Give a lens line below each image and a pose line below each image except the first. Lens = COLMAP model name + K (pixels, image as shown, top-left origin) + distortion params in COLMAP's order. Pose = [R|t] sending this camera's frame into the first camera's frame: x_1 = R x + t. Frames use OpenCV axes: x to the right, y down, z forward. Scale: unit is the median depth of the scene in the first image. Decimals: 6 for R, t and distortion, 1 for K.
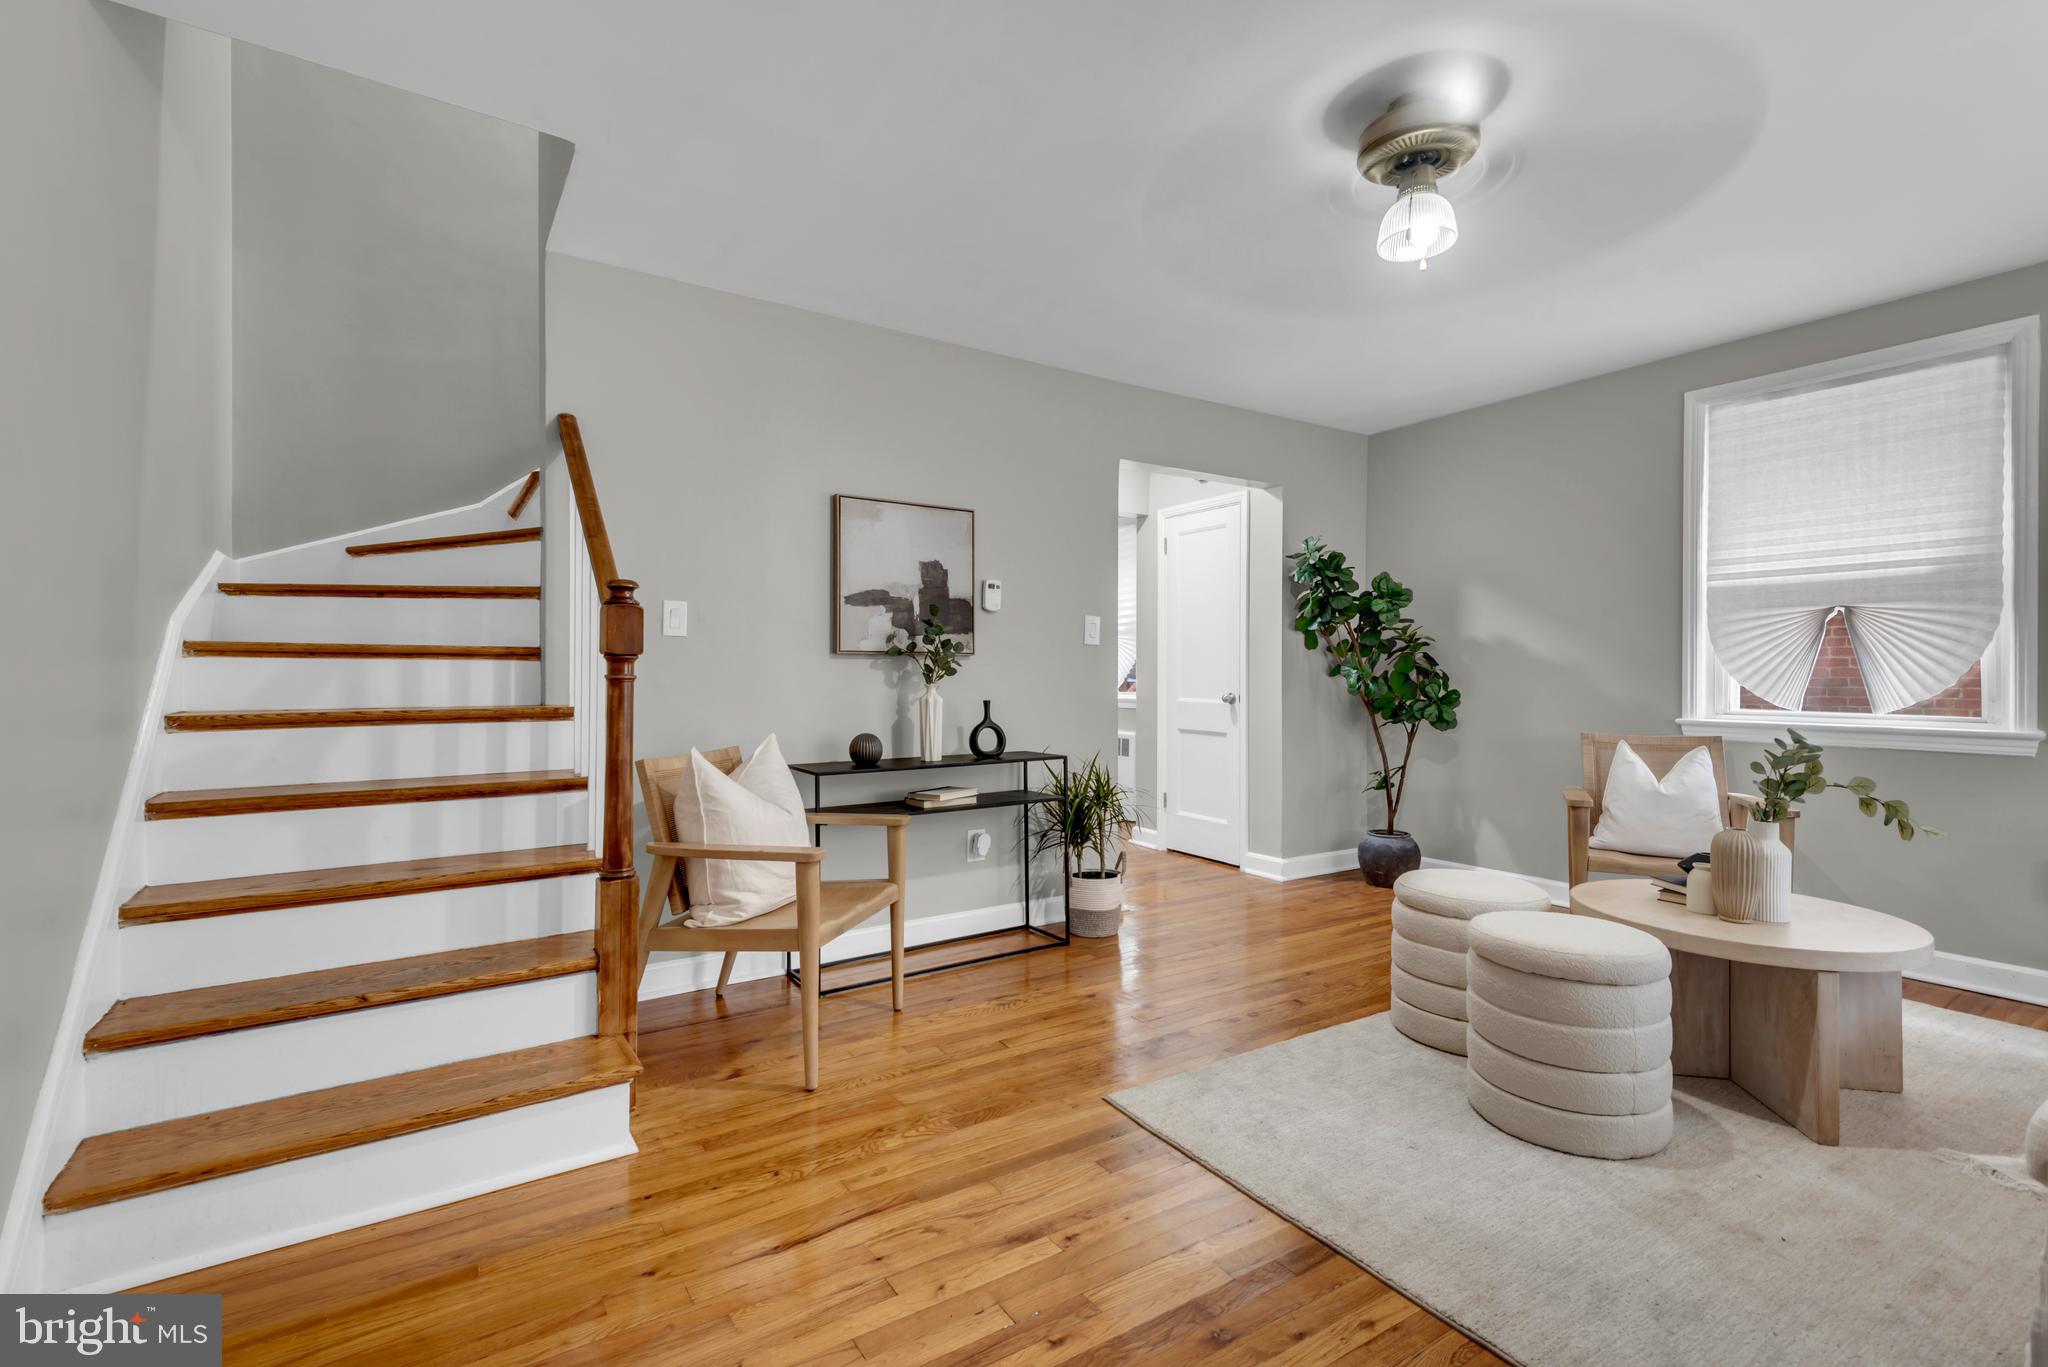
lens RADIAL K [[922.6, 0, 1018.1], [0, 922.6, 676.1], [0, 0, 1]] dist [0.001526, -0.000059]
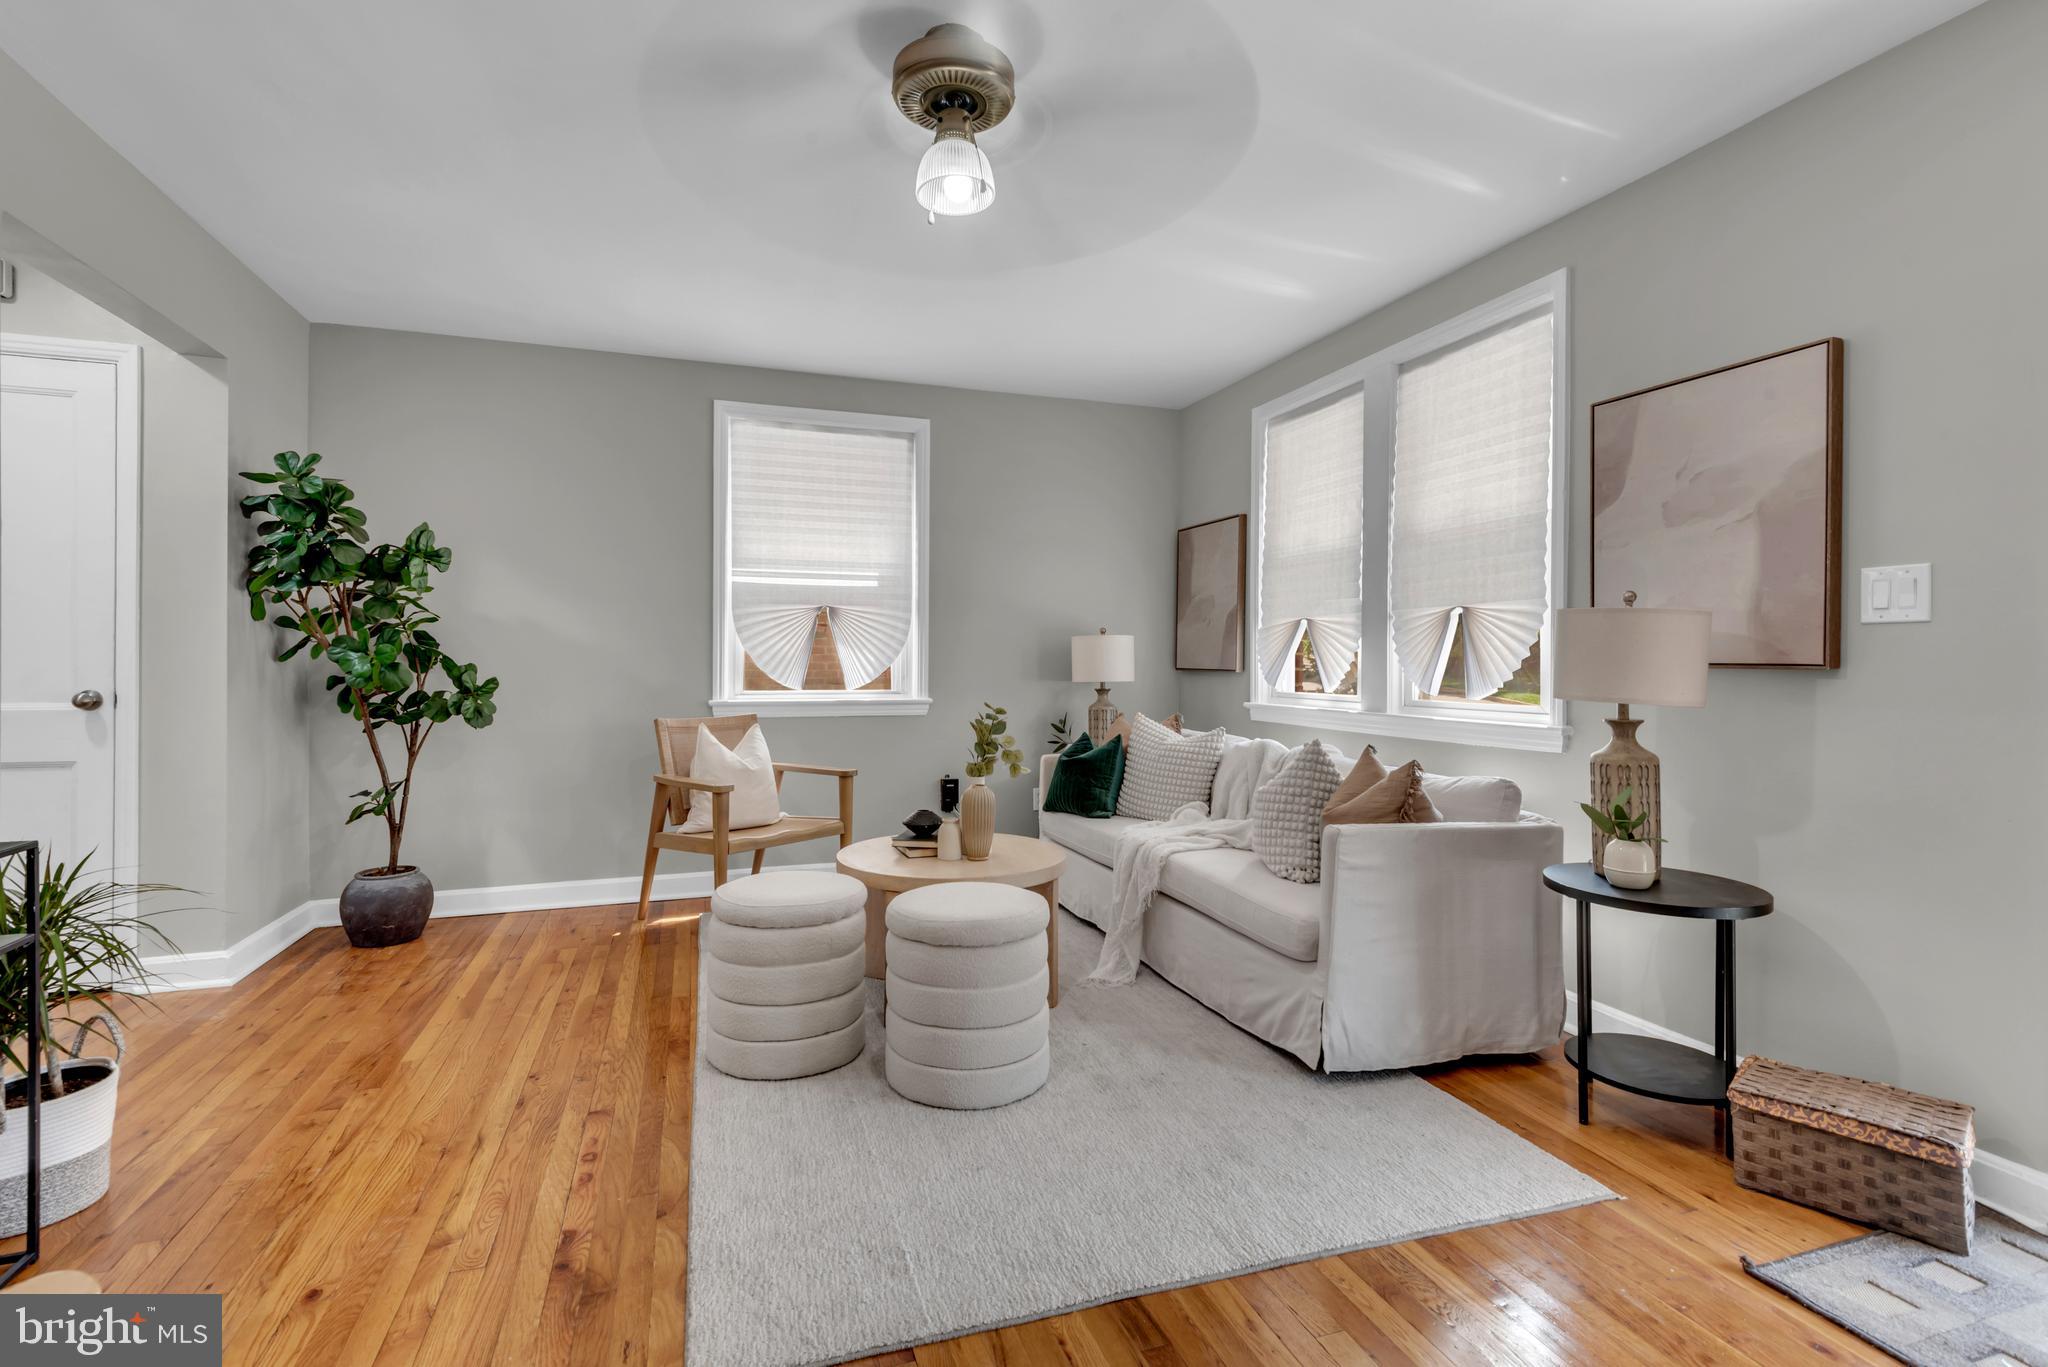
lens RADIAL K [[922.6, 0, 1017.6], [0, 922.6, 674.9], [0, 0, 1]] dist [0.001526, -0.000059]
pose [[0.234945, -0.017242, 0.971856, -0.216183], [-0.003497, 0.999821, 0.018584, -0.004784], [-0.972002, -0.007765, 0.234843, 0.344299]]
